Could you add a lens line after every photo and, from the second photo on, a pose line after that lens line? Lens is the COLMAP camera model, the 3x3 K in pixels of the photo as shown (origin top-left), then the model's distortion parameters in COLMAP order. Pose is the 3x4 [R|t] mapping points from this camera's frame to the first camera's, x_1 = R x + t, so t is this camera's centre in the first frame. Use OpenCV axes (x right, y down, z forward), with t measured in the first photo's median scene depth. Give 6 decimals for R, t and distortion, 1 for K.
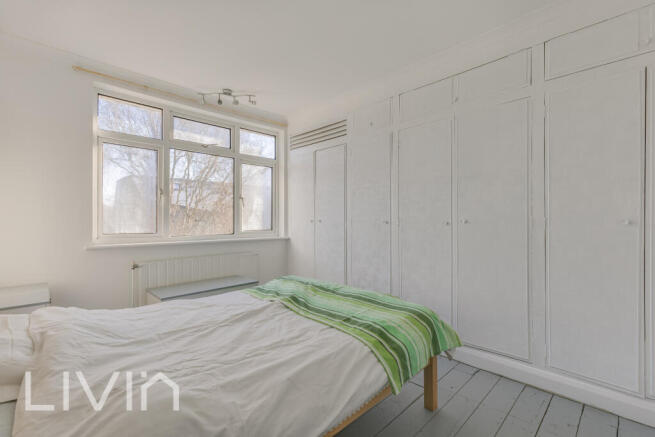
lens RADIAL K [[294.9, 0, 334.2], [0, 294.9, 223.4], [0, 0, 1]] dist [0.003207, 0.000134]
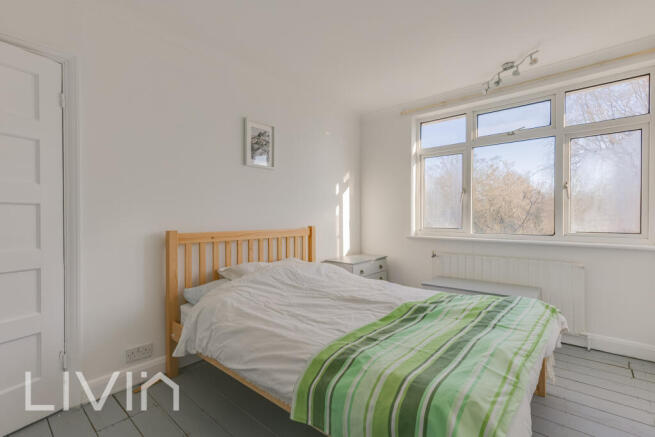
lens RADIAL K [[294.9, 0, 334.2], [0, 294.9, 223.4], [0, 0, 1]] dist [0.003207, 0.000134]
pose [[0.087414, 0.020678, -0.995957, 0.492380], [-0.009647, 0.999755, 0.019910, -0.006145], [0.996125, 0.007867, 0.087592, 0.477619]]
